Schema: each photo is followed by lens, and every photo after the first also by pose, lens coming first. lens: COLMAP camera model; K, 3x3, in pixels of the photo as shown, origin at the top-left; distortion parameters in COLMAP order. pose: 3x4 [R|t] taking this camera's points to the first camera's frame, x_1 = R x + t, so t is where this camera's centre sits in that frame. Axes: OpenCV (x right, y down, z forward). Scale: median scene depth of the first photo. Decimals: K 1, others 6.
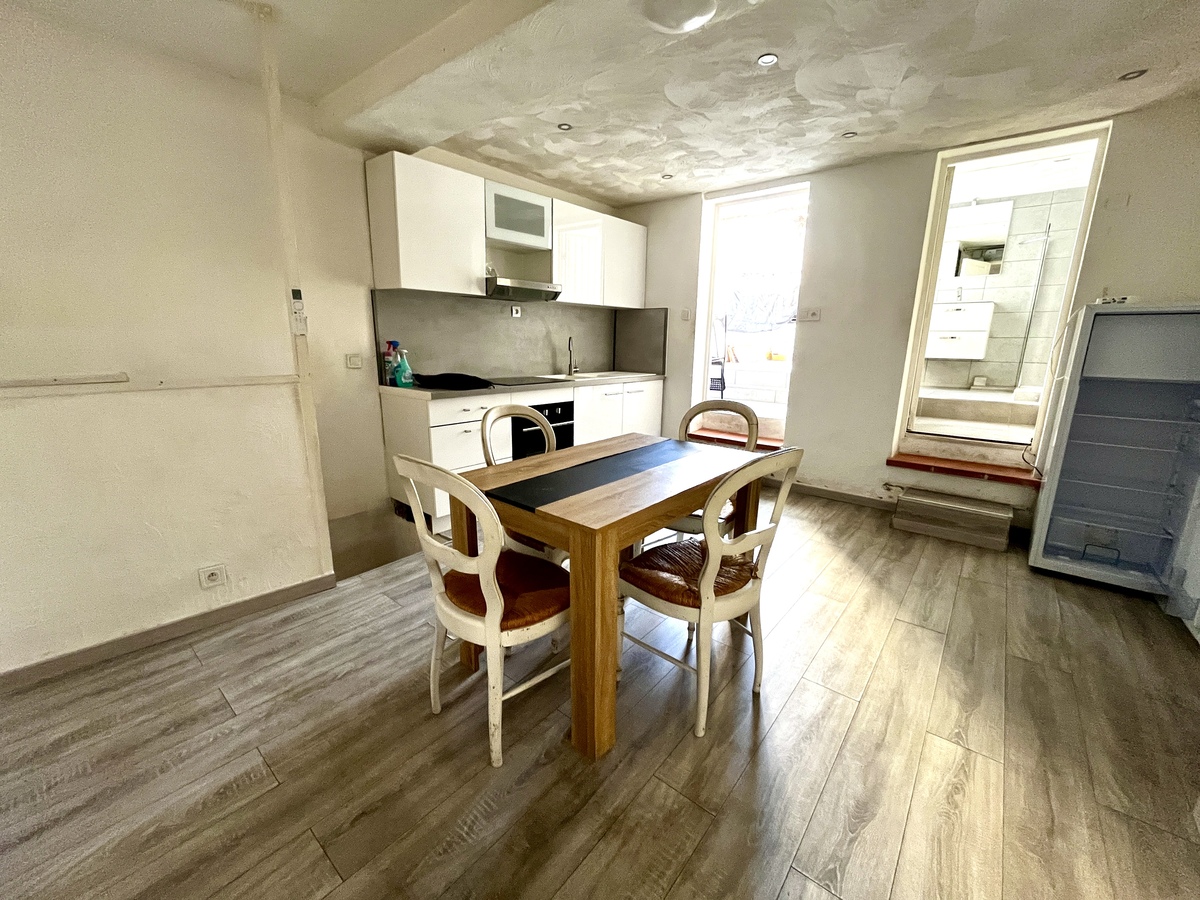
lens RADIAL K [[484.8, 0, 599.1], [0, 484.8, 451.6], [0, 0, 1]] dist [-0.001982, -0.000195]
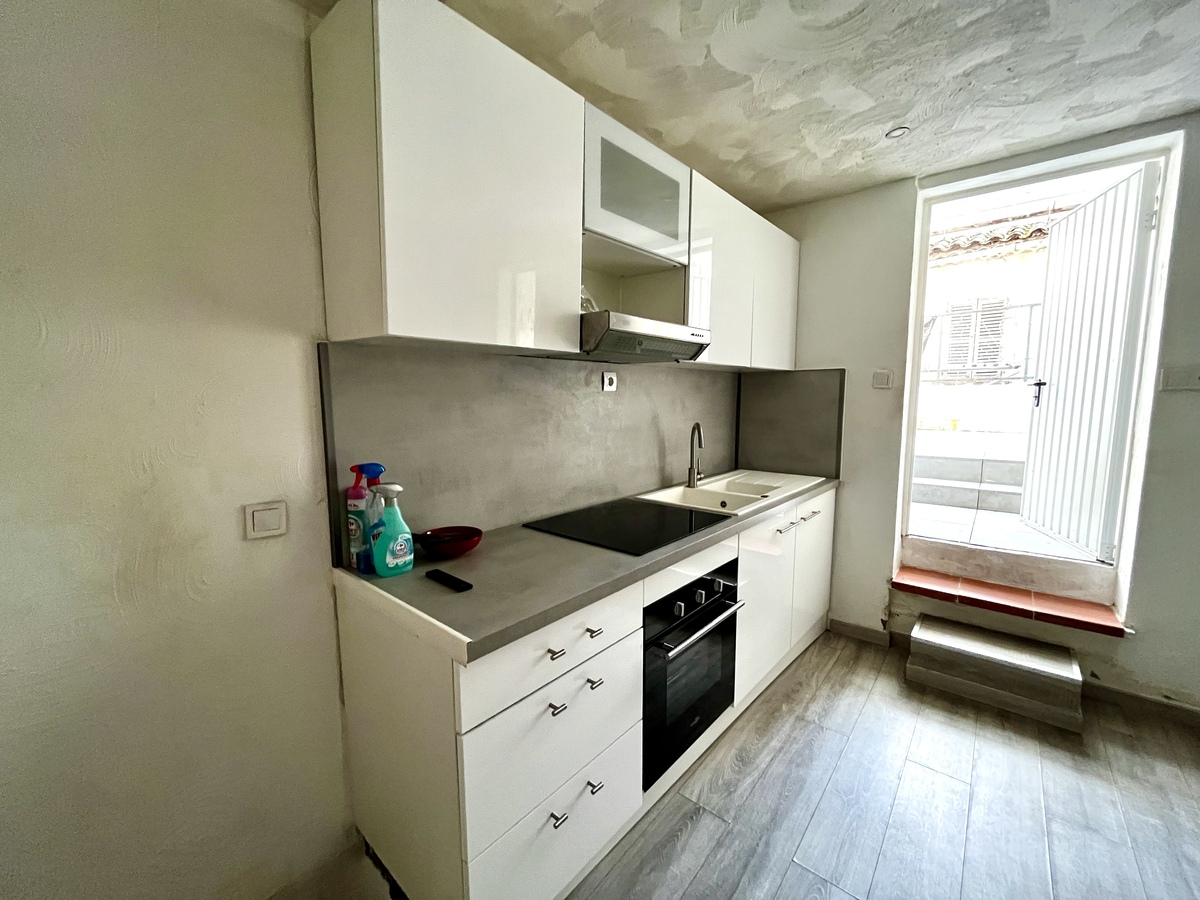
lens RADIAL K [[484.8, 0, 600.9], [0, 484.8, 450.1], [0, 0, 1]] dist [-0.001982, -0.000195]
pose [[0.999804, -0.019747, 0.001433, -0.203126], [0.019778, 0.992860, -0.117634, -0.166310], [0.000900, 0.117639, 0.993056, 0.525317]]
